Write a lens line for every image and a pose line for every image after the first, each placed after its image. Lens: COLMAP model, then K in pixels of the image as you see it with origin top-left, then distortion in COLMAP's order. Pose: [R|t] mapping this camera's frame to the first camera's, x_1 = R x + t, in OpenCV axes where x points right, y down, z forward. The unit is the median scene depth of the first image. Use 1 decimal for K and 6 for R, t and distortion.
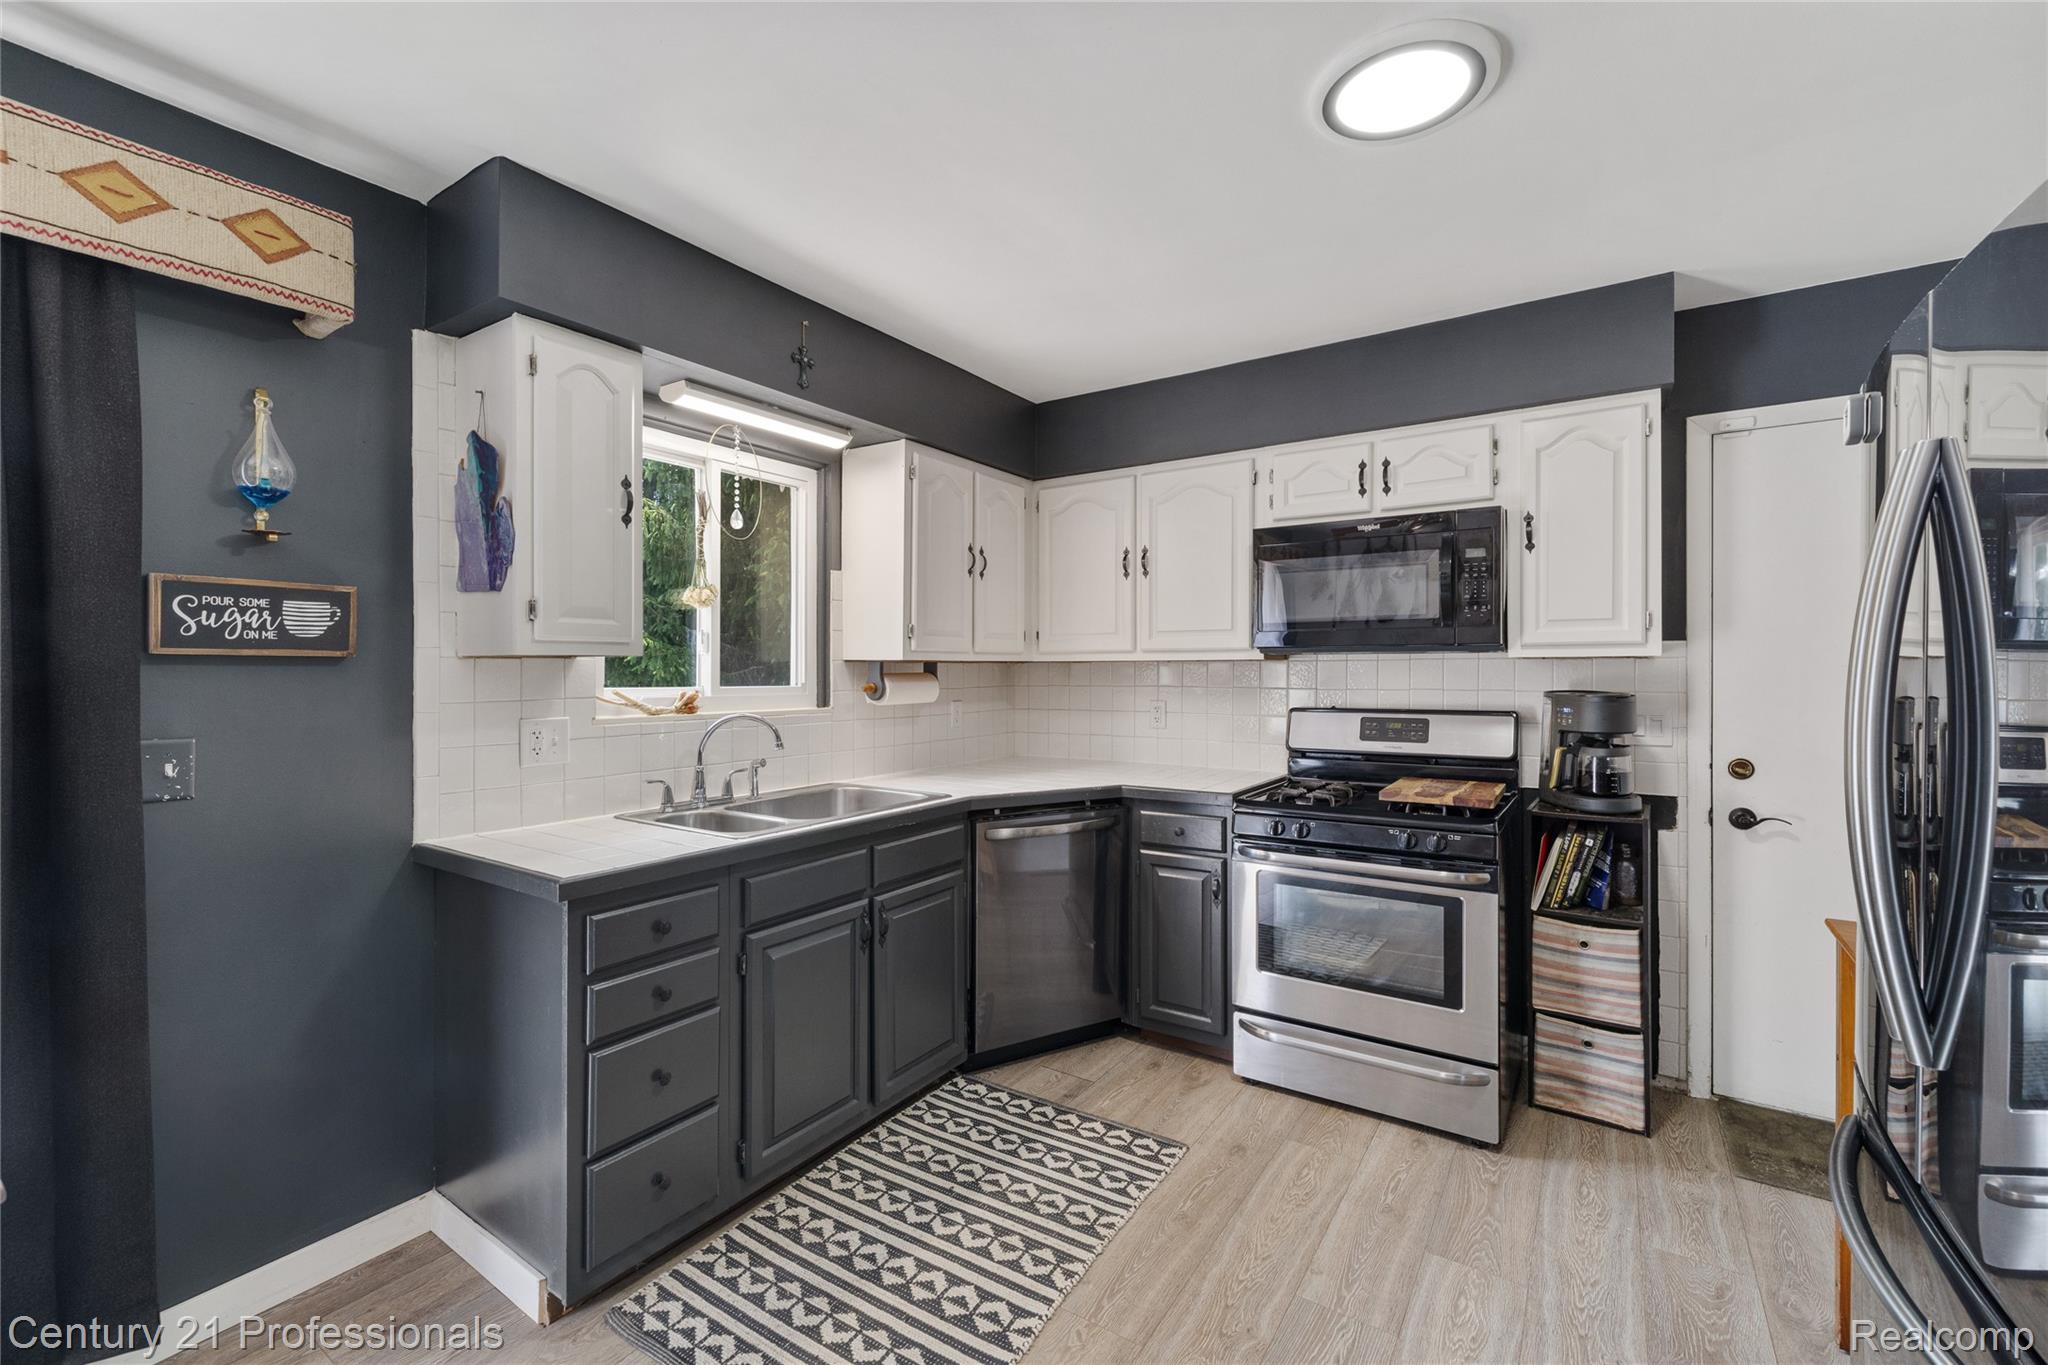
lens RADIAL K [[871.1, 0, 1022.7], [0, 871.1, 669.1], [0, 0, 1]] dist [-0.002134, 0.001123]
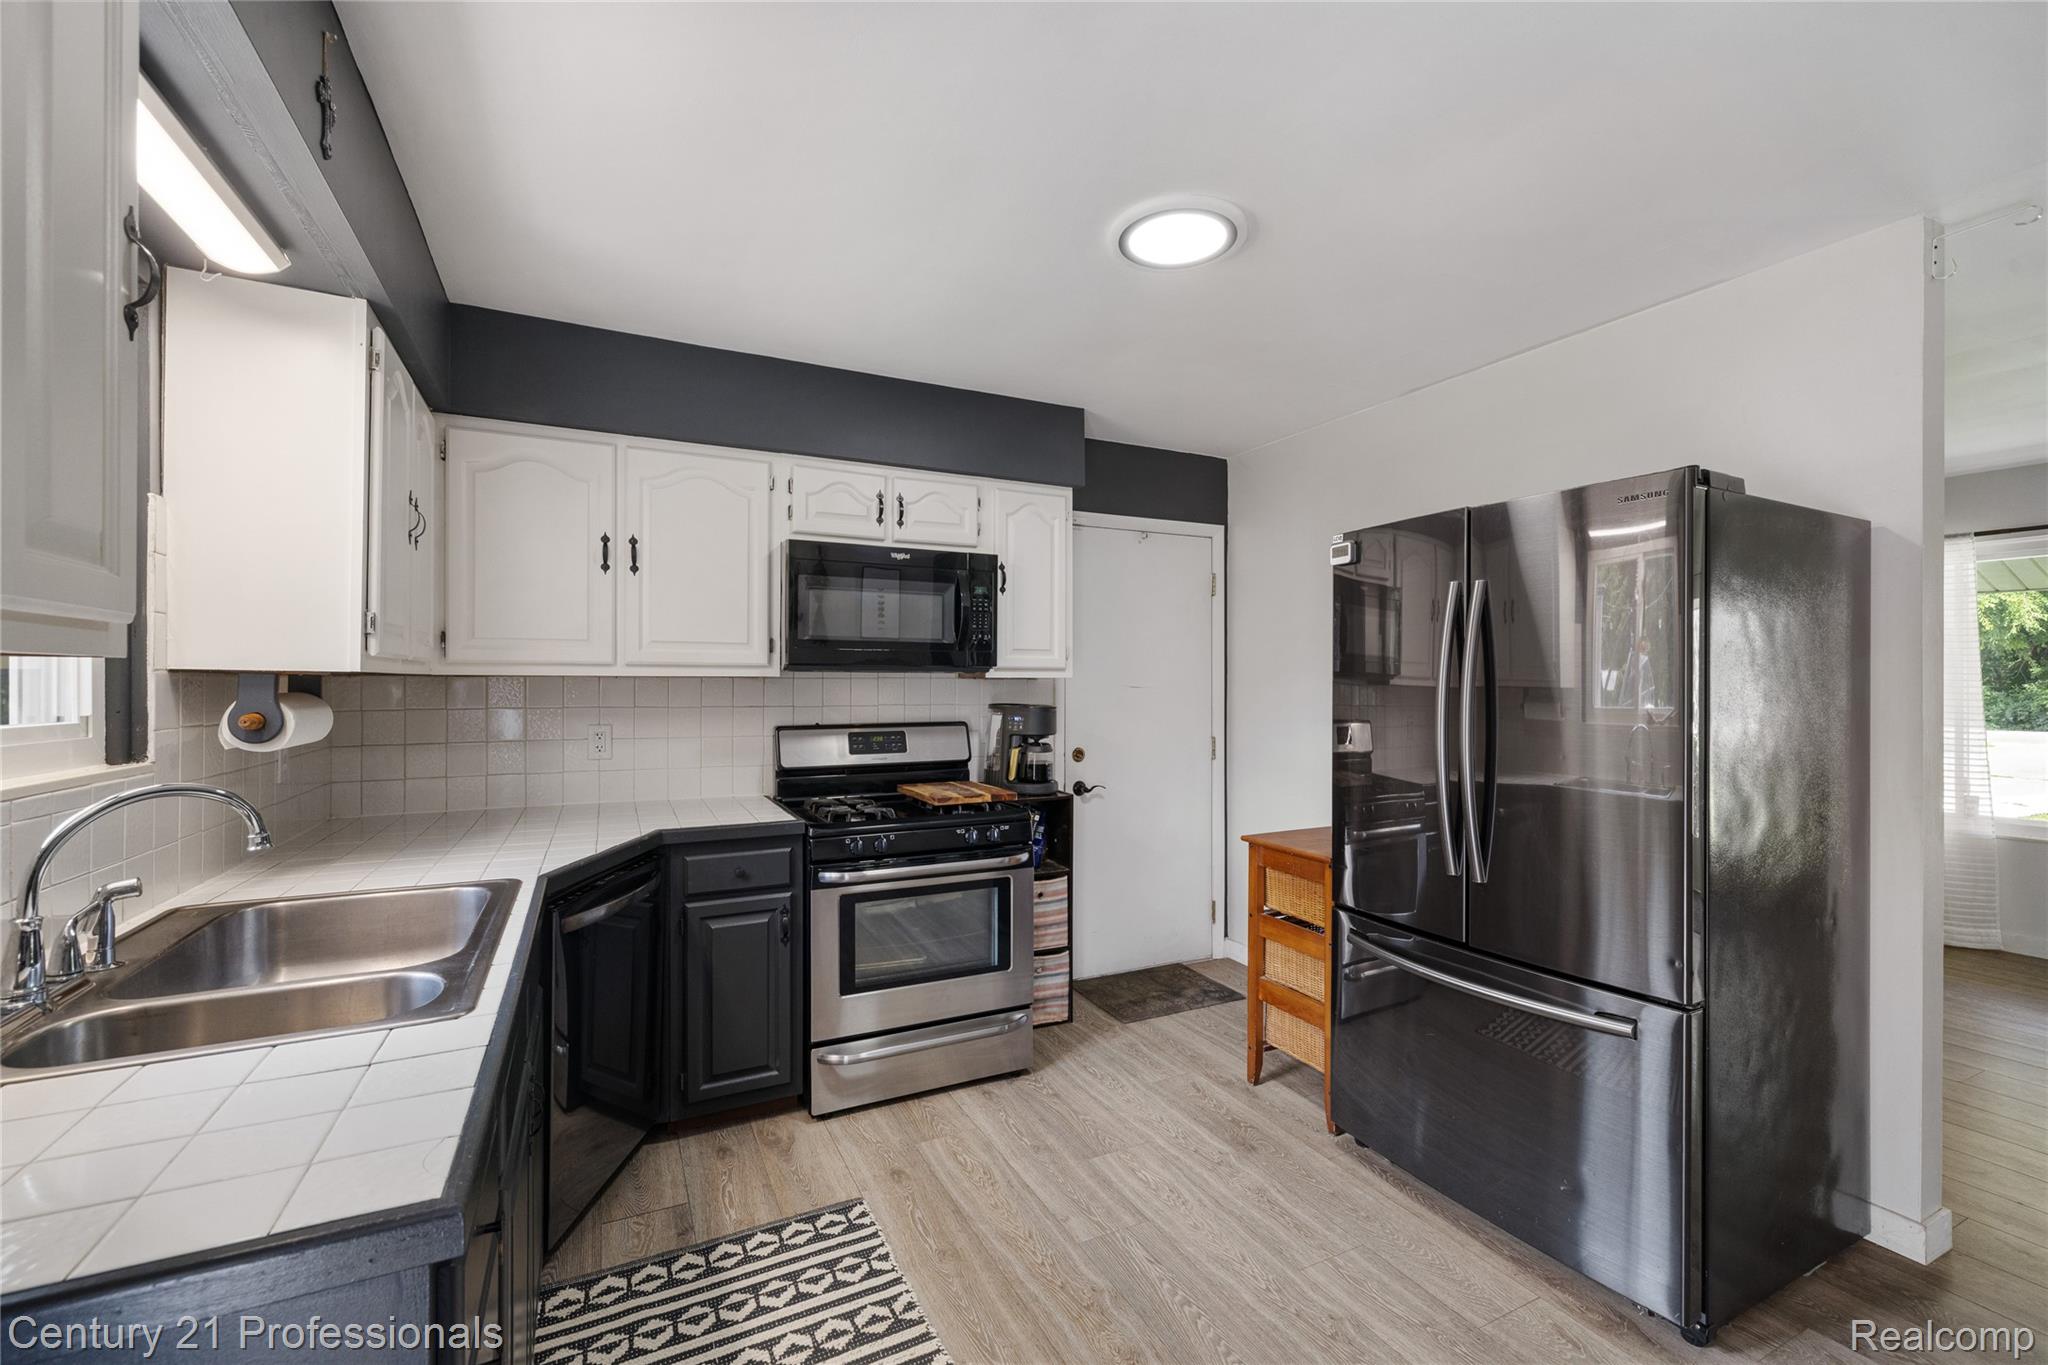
lens RADIAL K [[871.1, 0, 1015.0], [0, 871.1, 681.7], [0, 0, 1]] dist [-0.002134, 0.001123]
pose [[0.481688, 0.005126, 0.876328, -0.549420], [-0.003588, 0.999986, -0.003877, -0.003667], [-0.876335, -0.001277, 0.481700, 0.404133]]
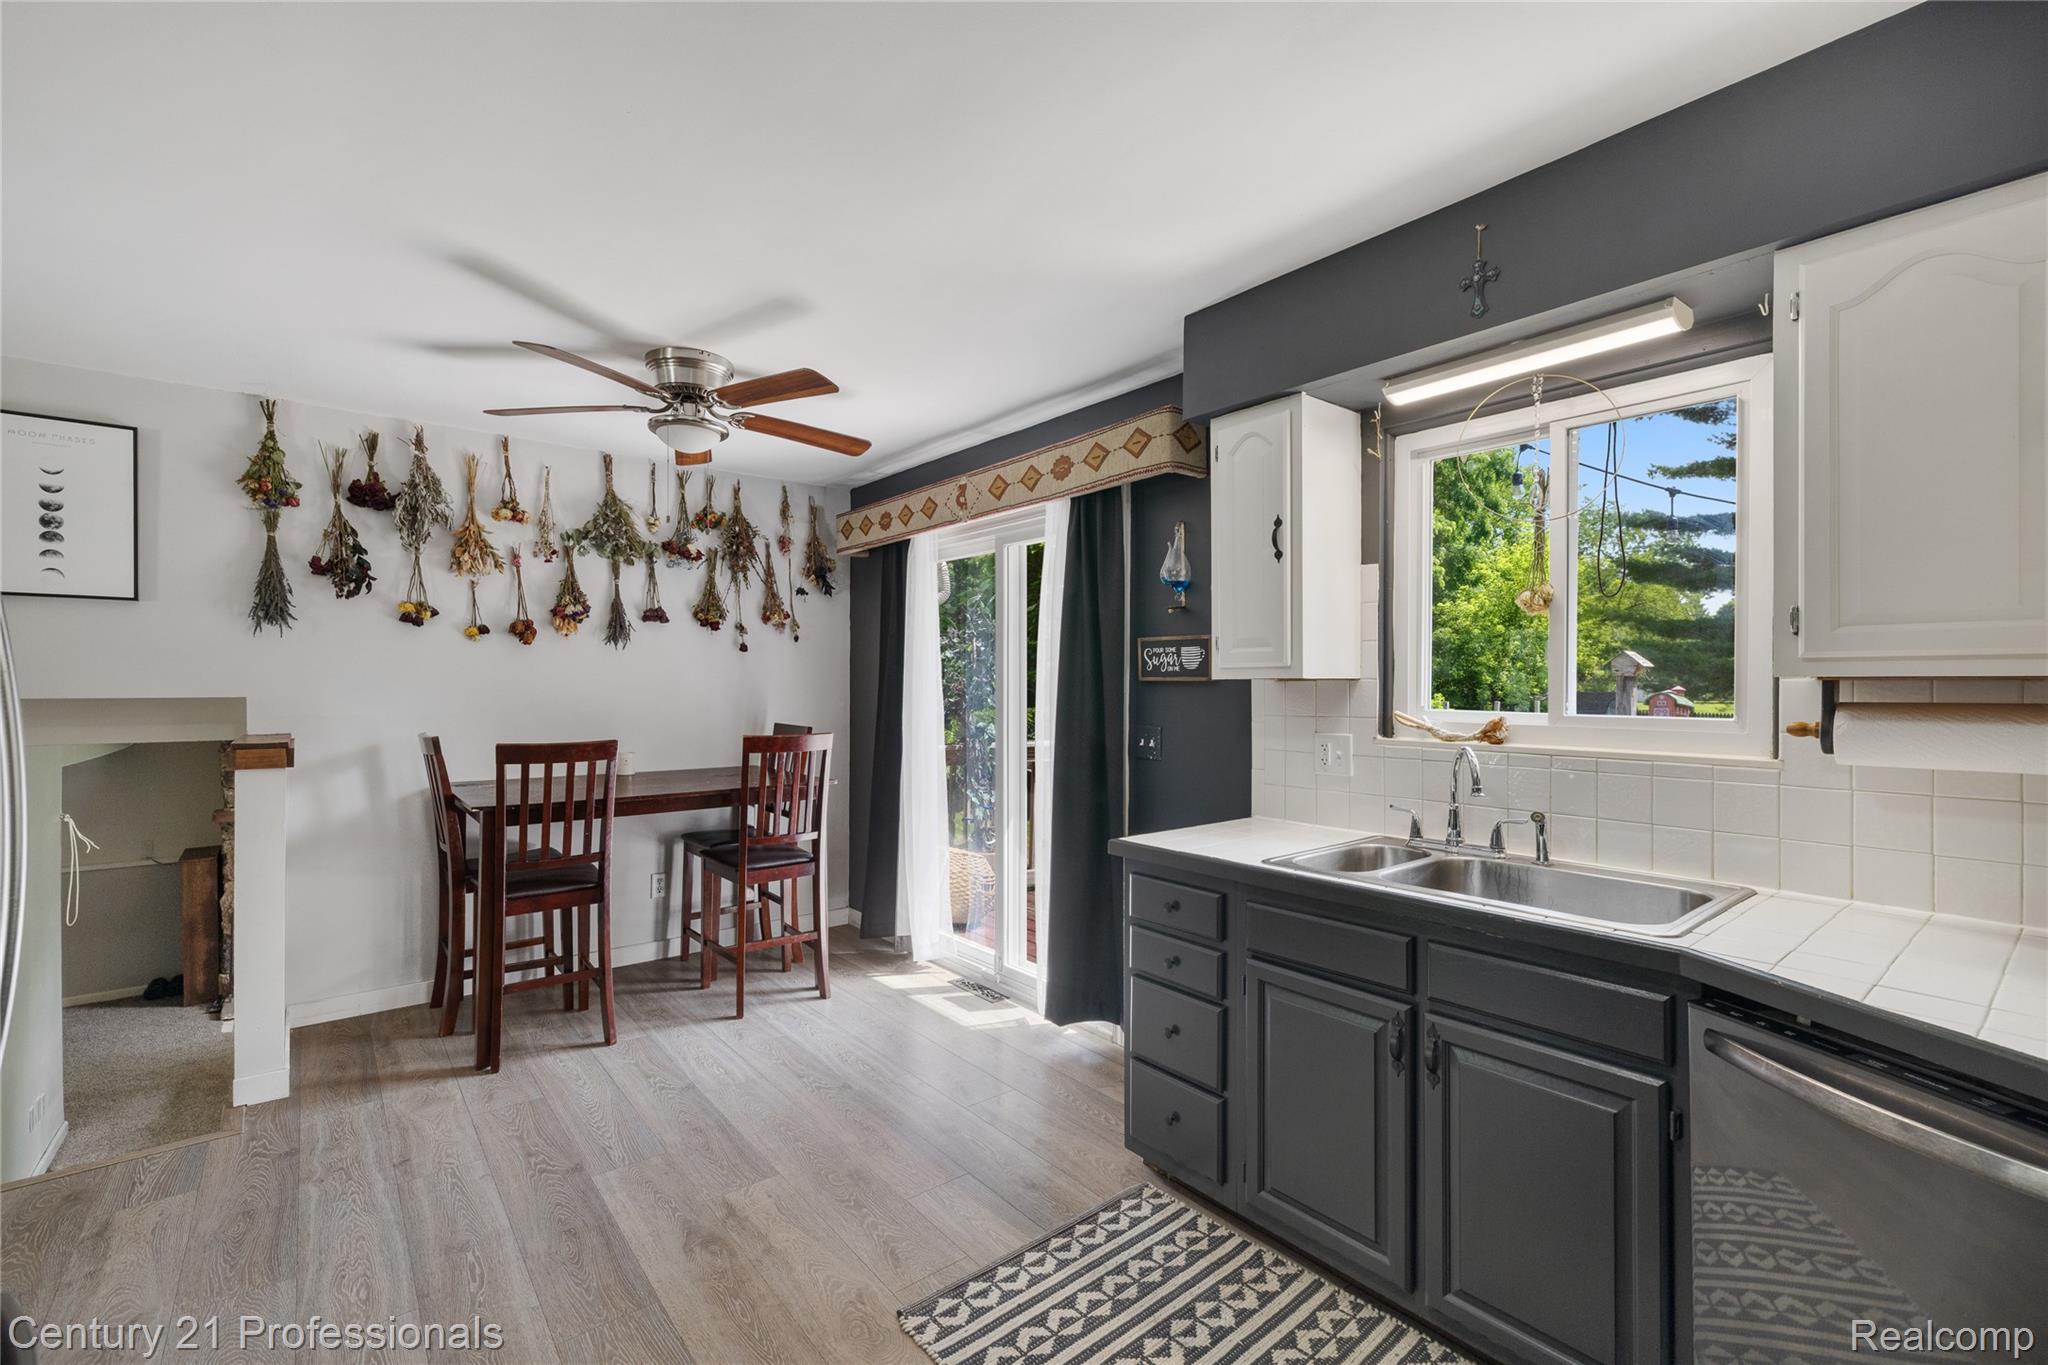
lens RADIAL K [[871.1, 0, 1045.4], [0, 871.1, 688.4], [0, 0, 1]] dist [-0.002134, 0.001123]
pose [[-0.285300, 0.007612, -0.958408, 0.601088], [0.000913, 0.999970, 0.007670, -0.009832], [0.958438, 0.001314, -0.285298, 0.905516]]
